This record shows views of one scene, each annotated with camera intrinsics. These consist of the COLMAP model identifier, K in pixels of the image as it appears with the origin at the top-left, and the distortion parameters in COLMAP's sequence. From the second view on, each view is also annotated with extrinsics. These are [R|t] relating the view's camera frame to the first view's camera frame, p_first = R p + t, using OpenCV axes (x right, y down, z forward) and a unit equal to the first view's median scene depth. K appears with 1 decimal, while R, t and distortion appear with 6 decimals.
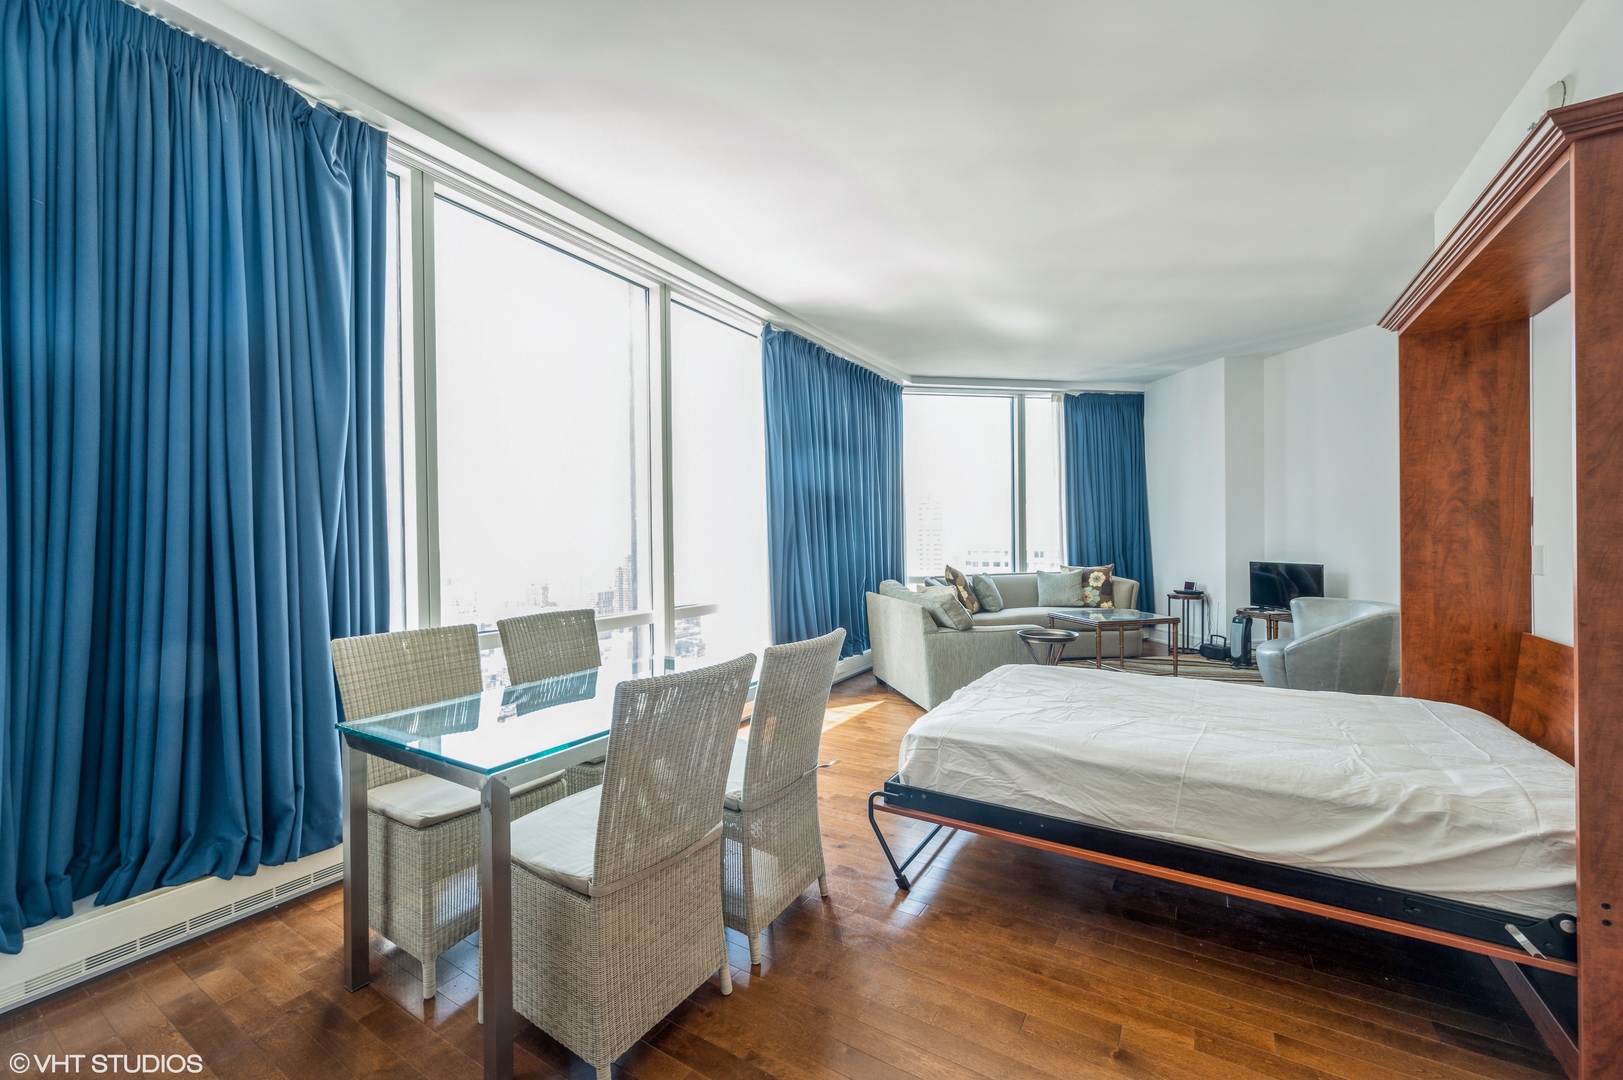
lens RADIAL K [[642.8, 0, 812.1], [0, 642.8, 527.8], [0, 0, 1]] dist [-0.001513, -0.000443]
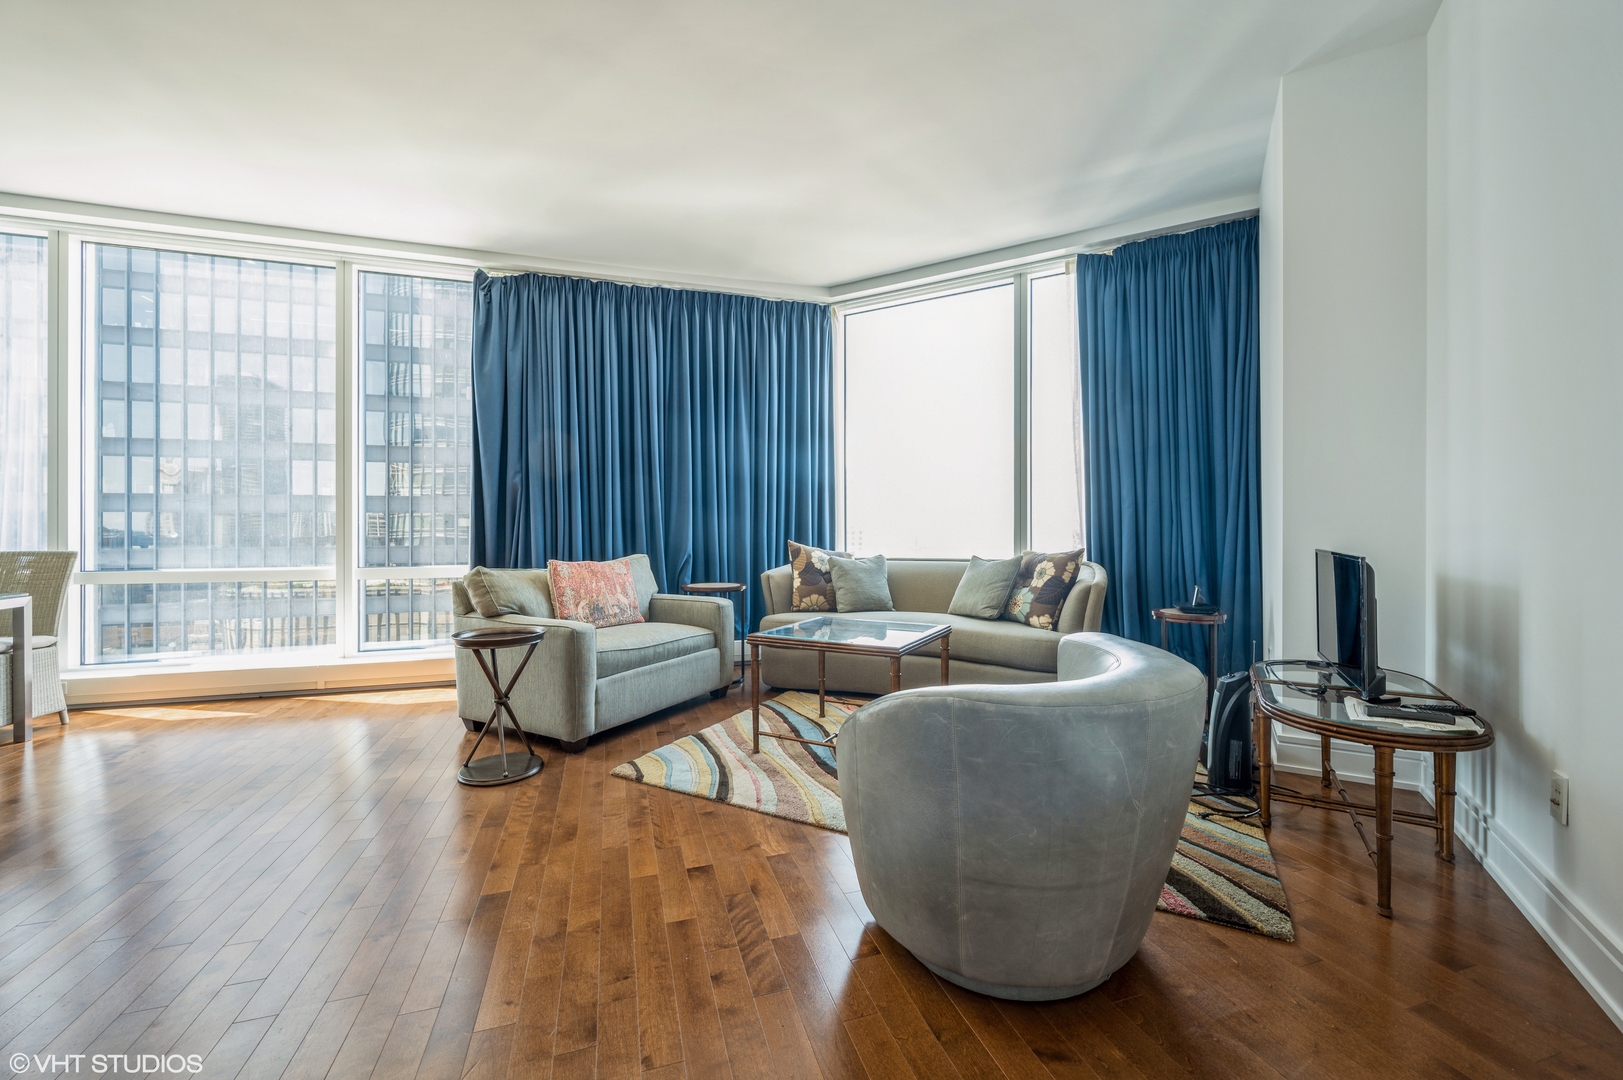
lens RADIAL K [[642.8, 0, 812.1], [0, 642.8, 527.8], [0, 0, 1]] dist [-0.001513, -0.000443]
pose [[0.755294, 0.007130, -0.655347, 0.659547], [0.006685, 0.999805, 0.018583, 0.027357], [0.655352, -0.018417, 0.755099, 0.443599]]
